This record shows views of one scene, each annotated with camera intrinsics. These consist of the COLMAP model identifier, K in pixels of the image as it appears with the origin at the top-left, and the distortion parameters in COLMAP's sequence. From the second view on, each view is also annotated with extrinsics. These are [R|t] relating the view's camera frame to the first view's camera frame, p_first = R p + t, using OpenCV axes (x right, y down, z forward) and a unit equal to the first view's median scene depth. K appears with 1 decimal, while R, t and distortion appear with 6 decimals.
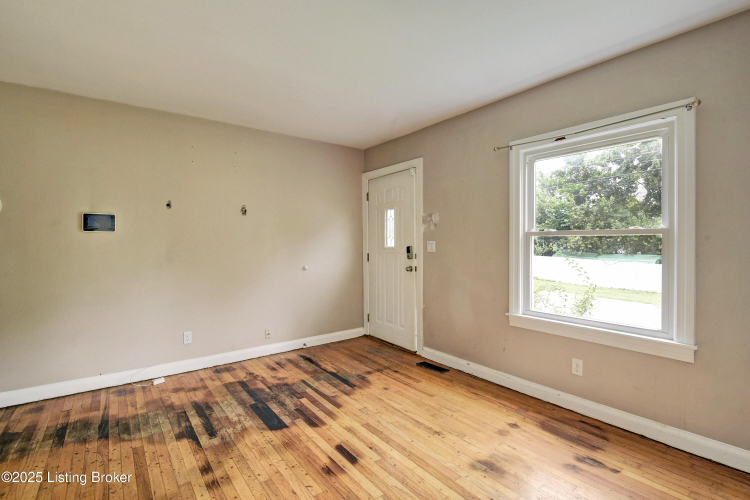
lens RADIAL K [[352.5, 0, 376.0], [0, 352.5, 246.0], [0, 0, 1]] dist [0.003142, -0.012664]
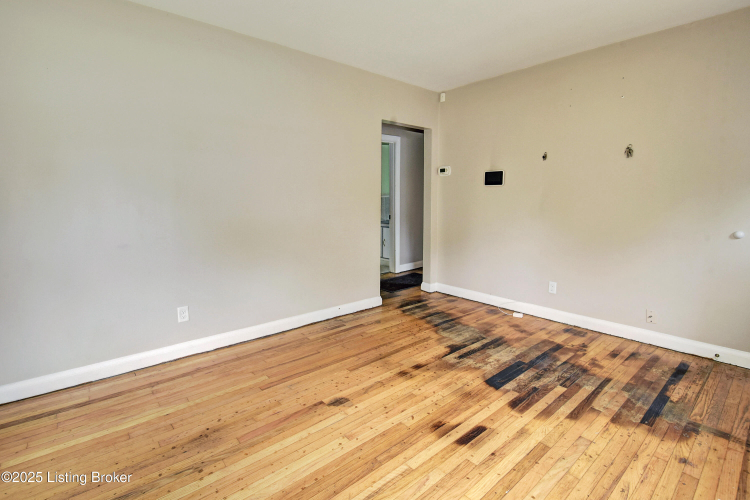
lens RADIAL K [[352.5, 0, 376.0], [0, 352.5, 246.0], [0, 0, 1]] dist [0.003142, -0.012664]
pose [[0.061899, 0.140799, -0.988101, 0.487945], [-0.004981, 0.990031, 0.140761, -0.000029], [0.998070, -0.003791, 0.061984, 0.492148]]
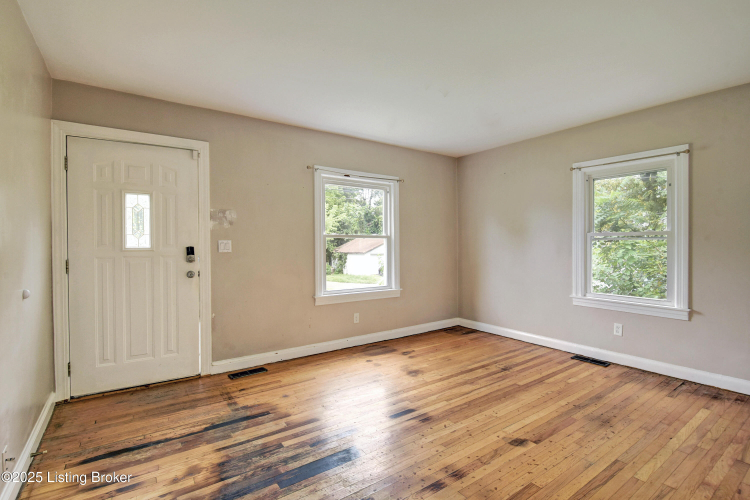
lens RADIAL K [[352.5, 0, 376.0], [0, 352.5, 246.0], [0, 0, 1]] dist [0.003142, -0.012664]
pose [[0.036224, -0.004429, 0.999334, -0.908595], [0.010290, 0.999939, 0.004058, 0.001278], [-0.999291, 0.010136, 0.036268, 0.722769]]
